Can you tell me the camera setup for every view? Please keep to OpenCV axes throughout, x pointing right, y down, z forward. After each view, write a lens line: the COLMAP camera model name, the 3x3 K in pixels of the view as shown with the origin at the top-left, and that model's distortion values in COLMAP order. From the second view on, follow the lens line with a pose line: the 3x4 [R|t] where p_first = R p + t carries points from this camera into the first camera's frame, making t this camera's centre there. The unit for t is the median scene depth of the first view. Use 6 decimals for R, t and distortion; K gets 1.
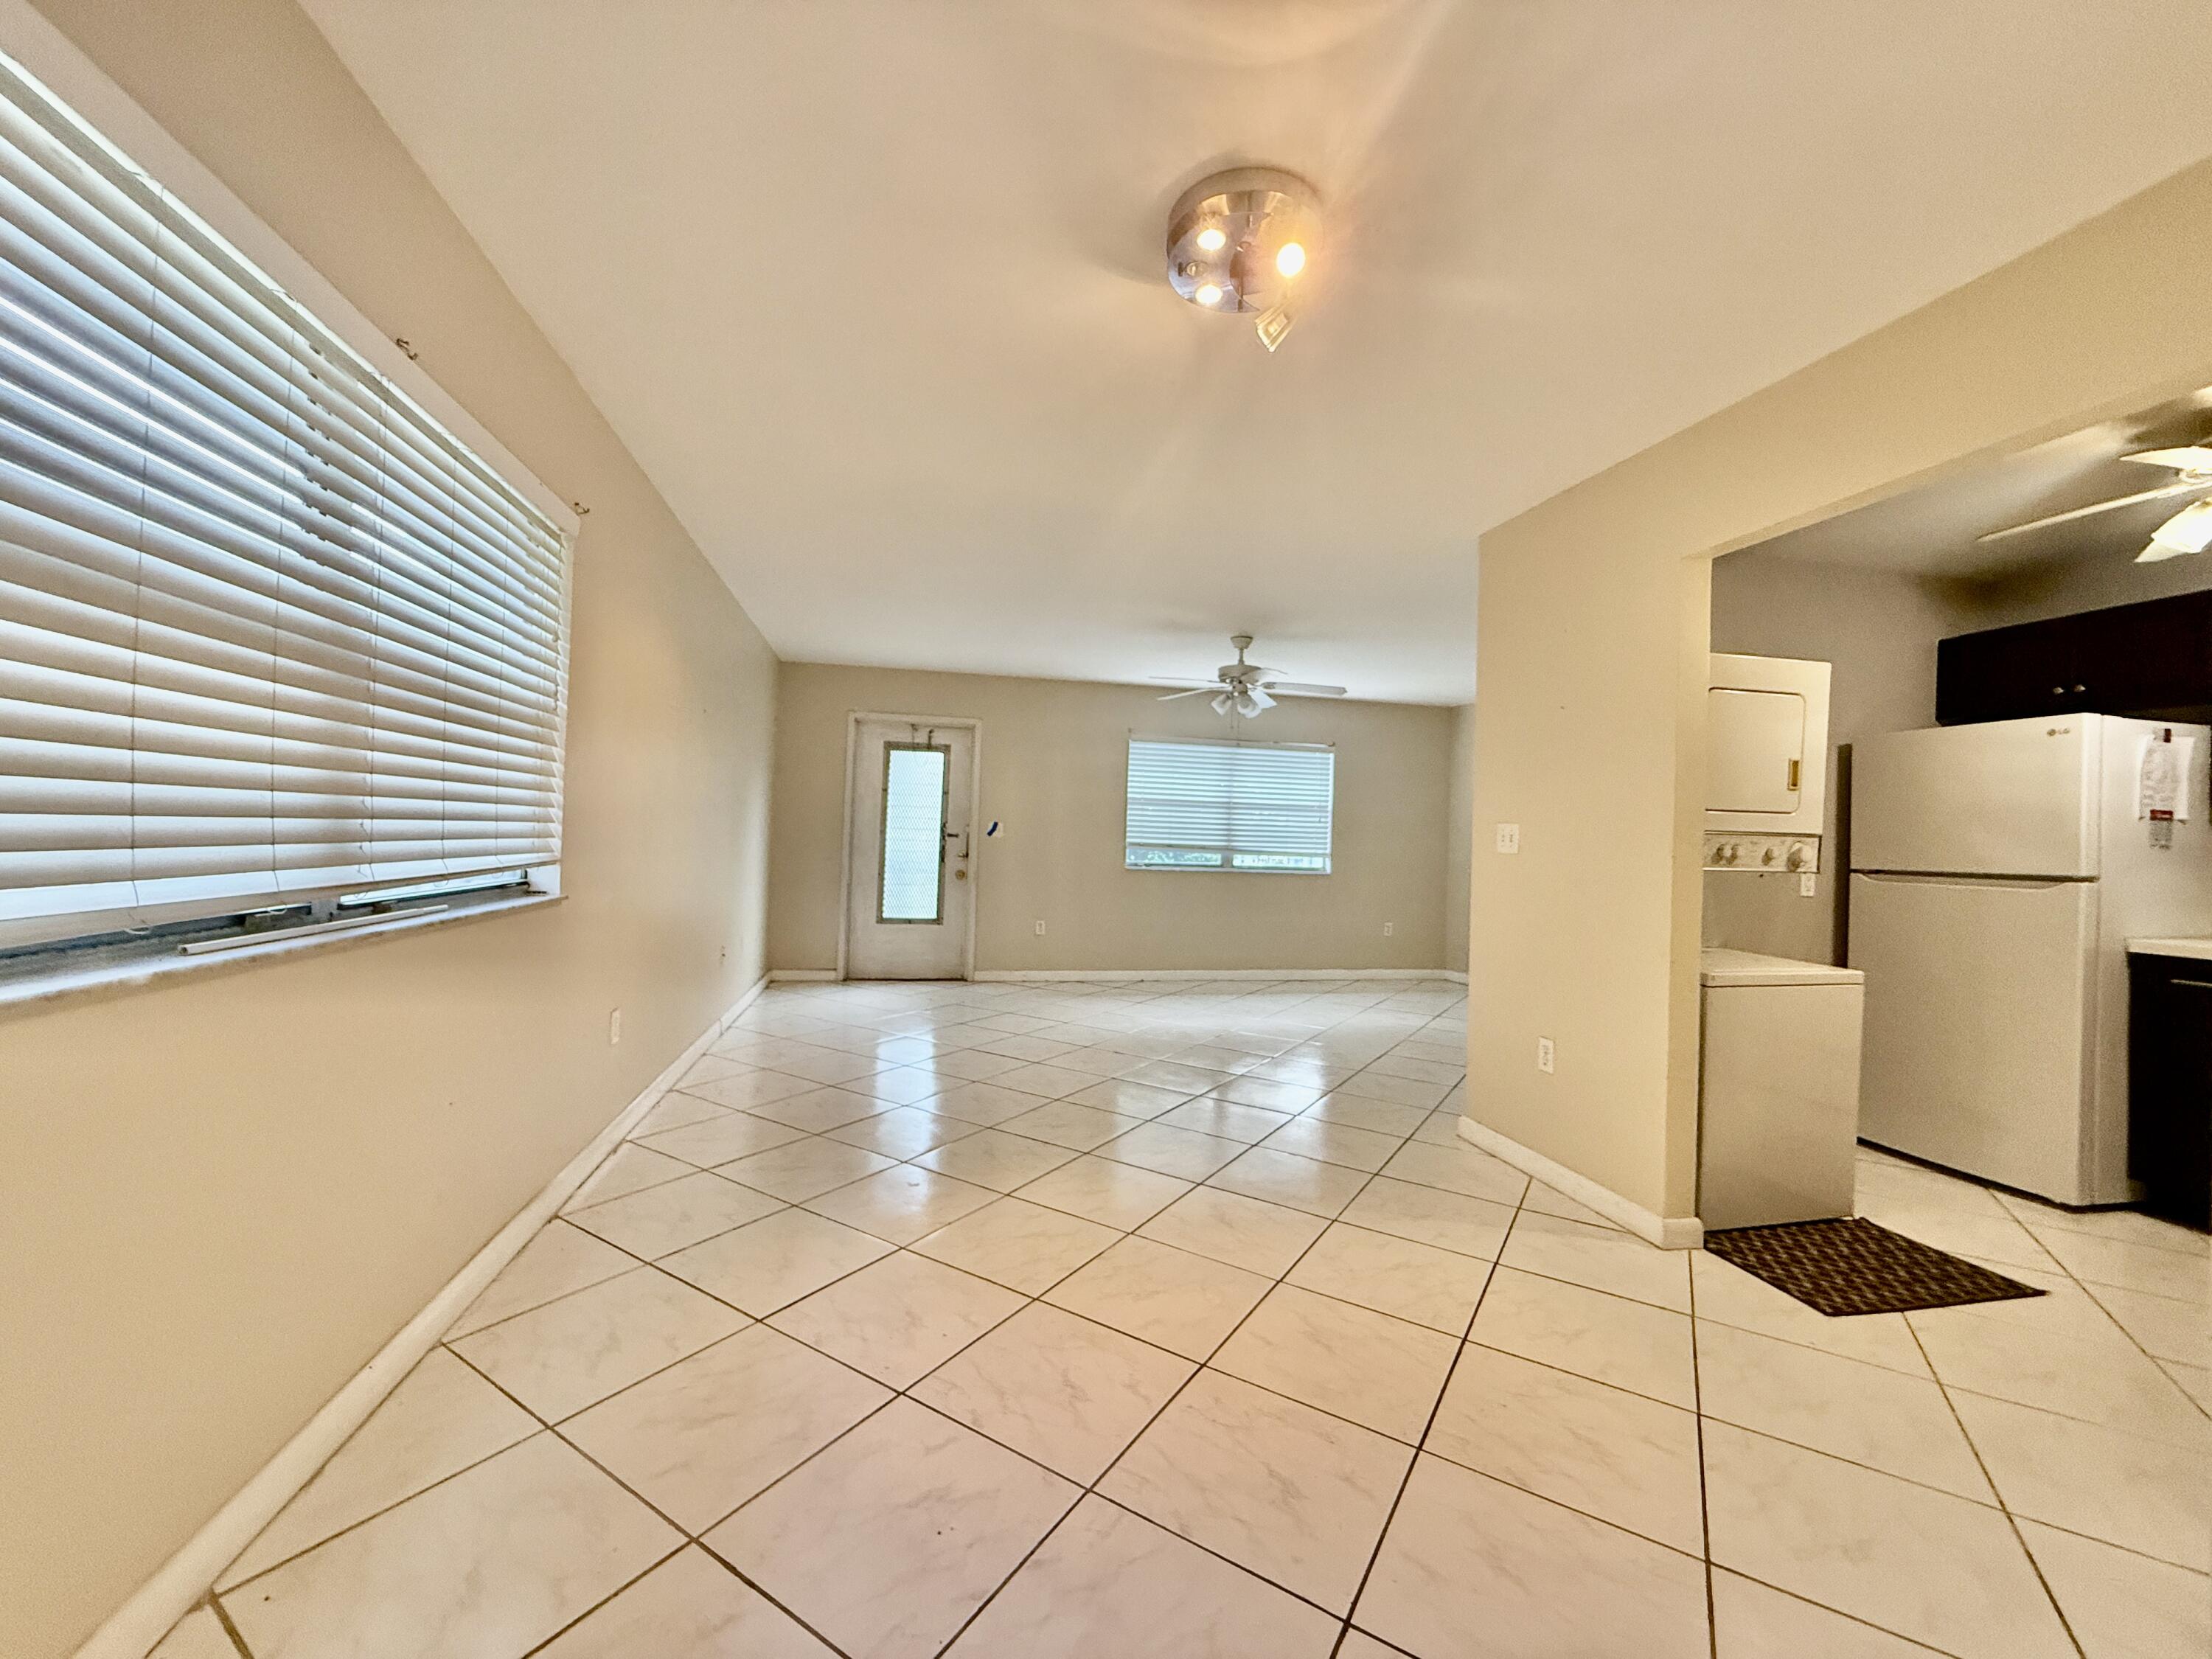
lens RADIAL K [[884.5, 0, 1106.0], [0, 884.5, 829.5], [0, 0, 1]] dist [0.000976, 0.000117]
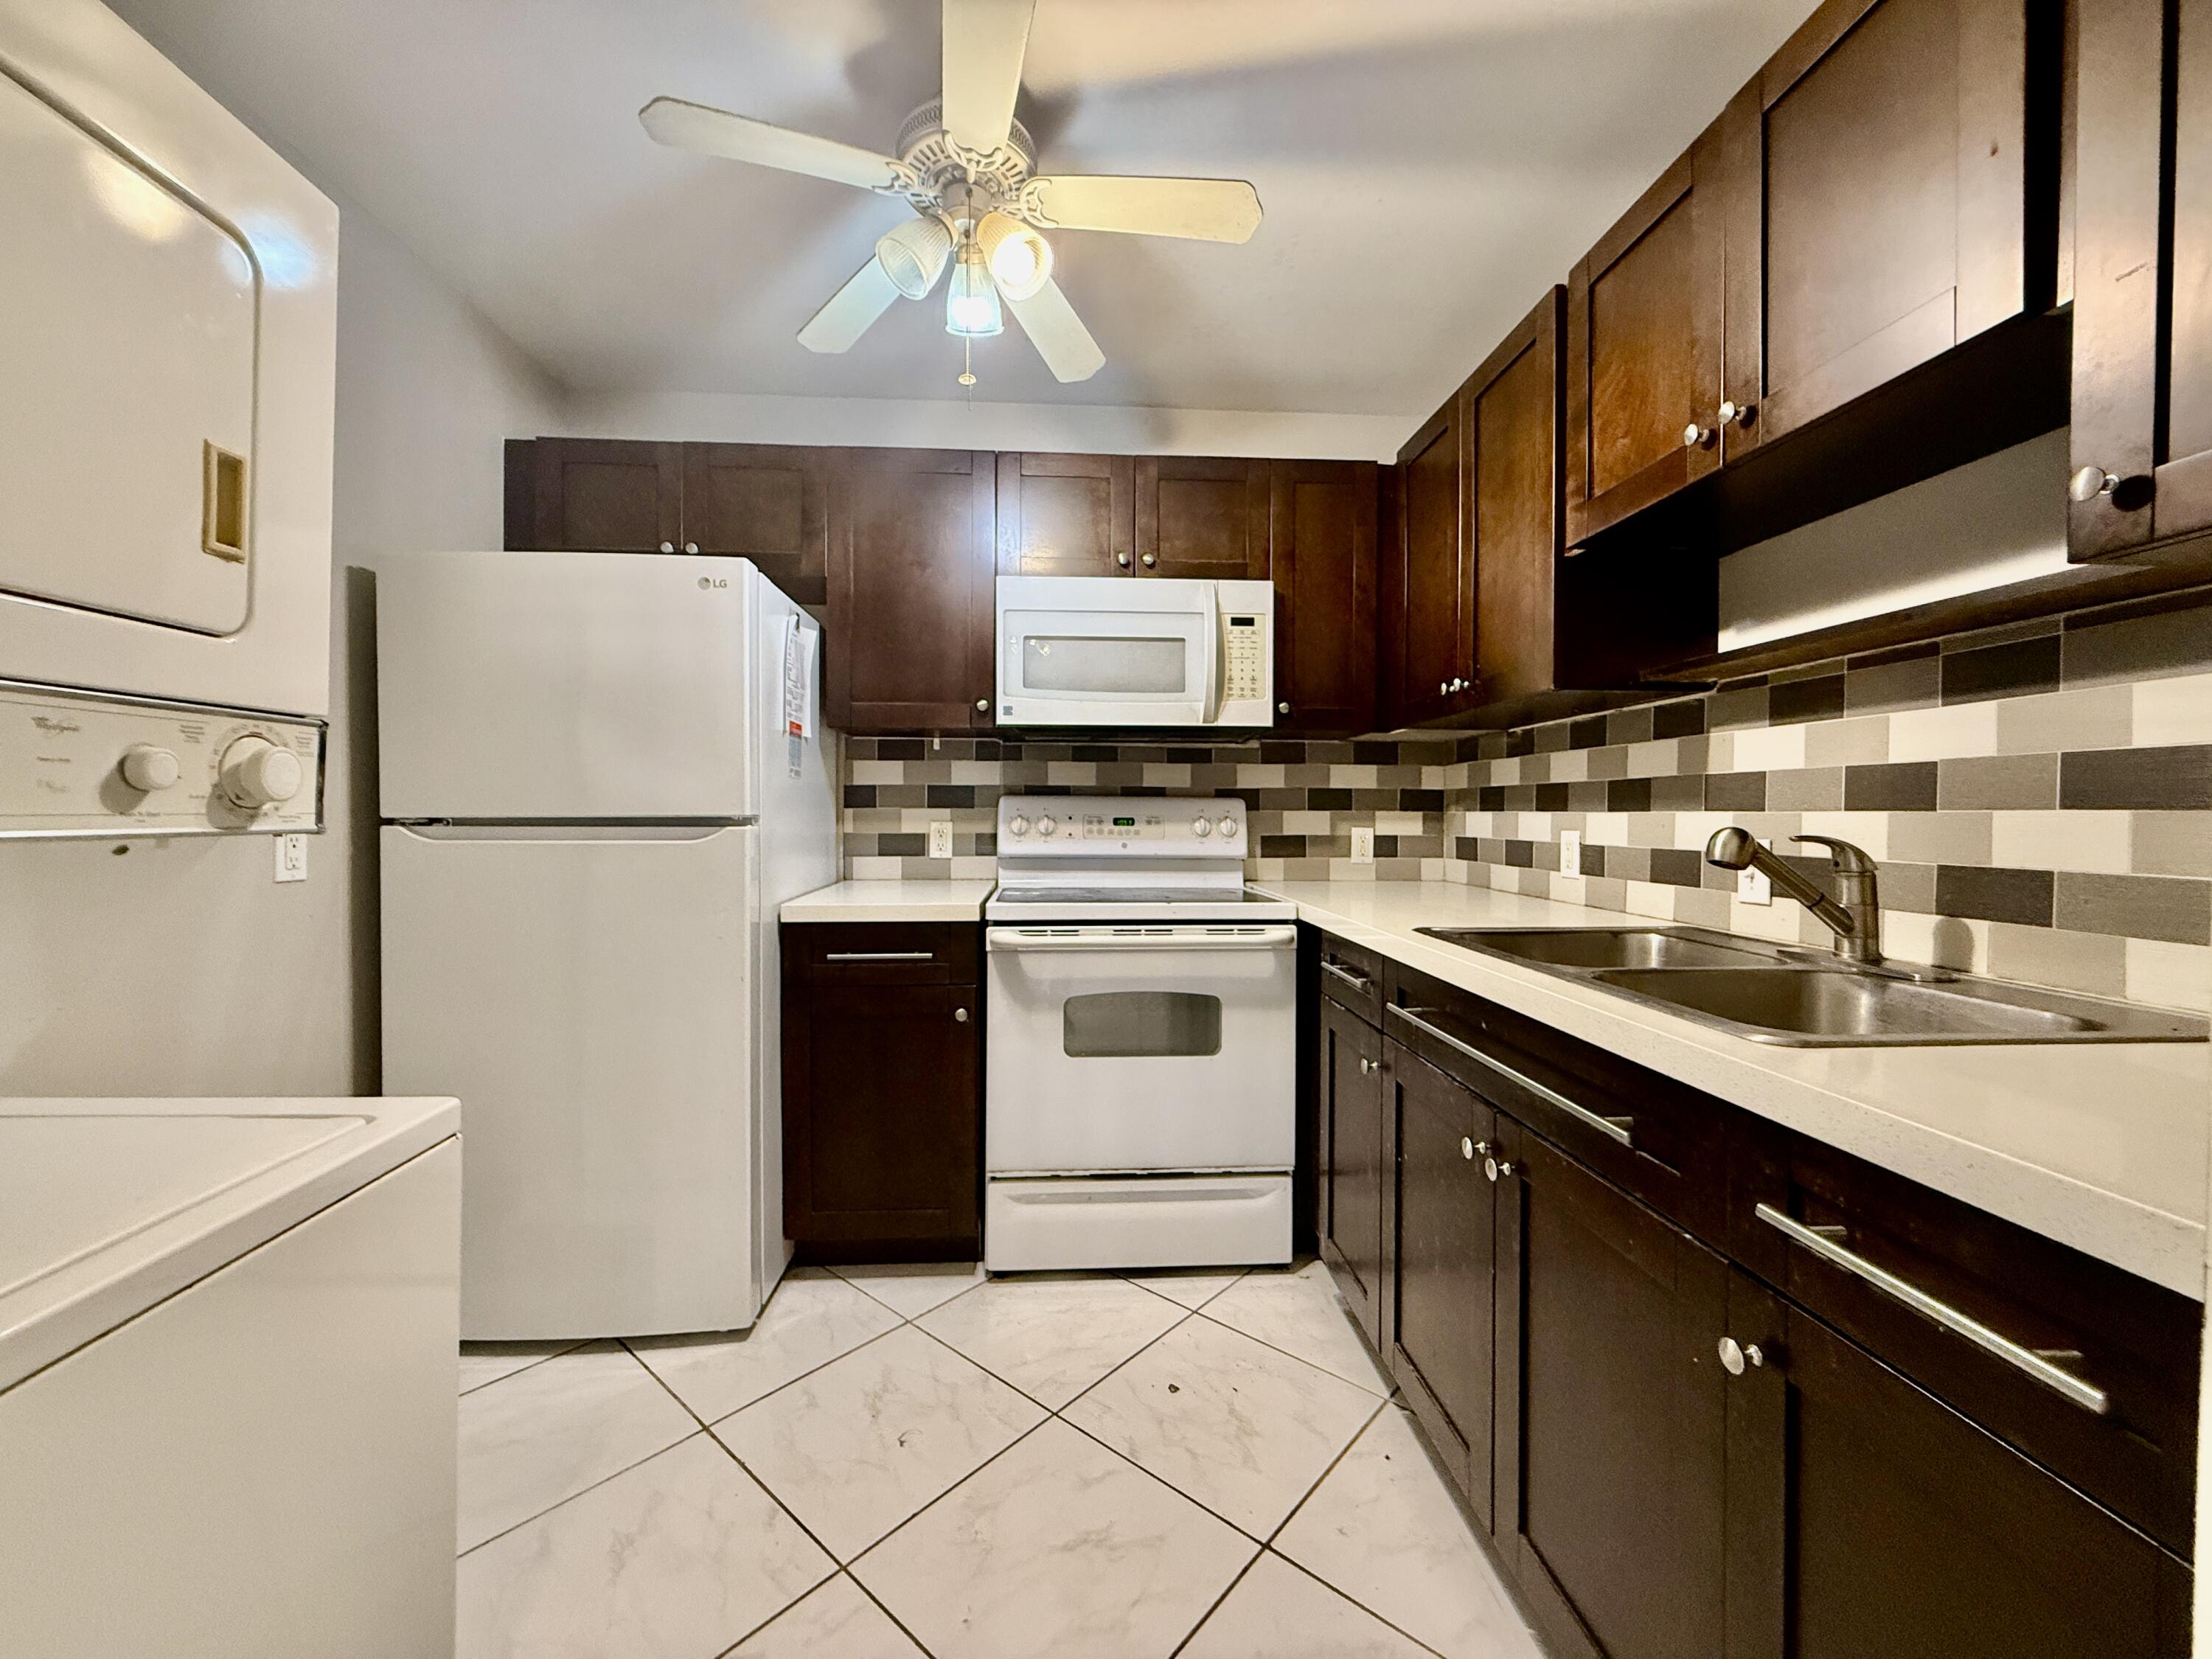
lens RADIAL K [[884.5, 0, 1106.0], [0, 884.5, 829.5], [0, 0, 1]] dist [0.000976, 0.000117]
pose [[0.155678, -0.047259, 0.986677, 0.526930], [-0.009093, 0.998744, 0.049272, 0.029363], [-0.987766, -0.016642, 0.155052, 0.662745]]
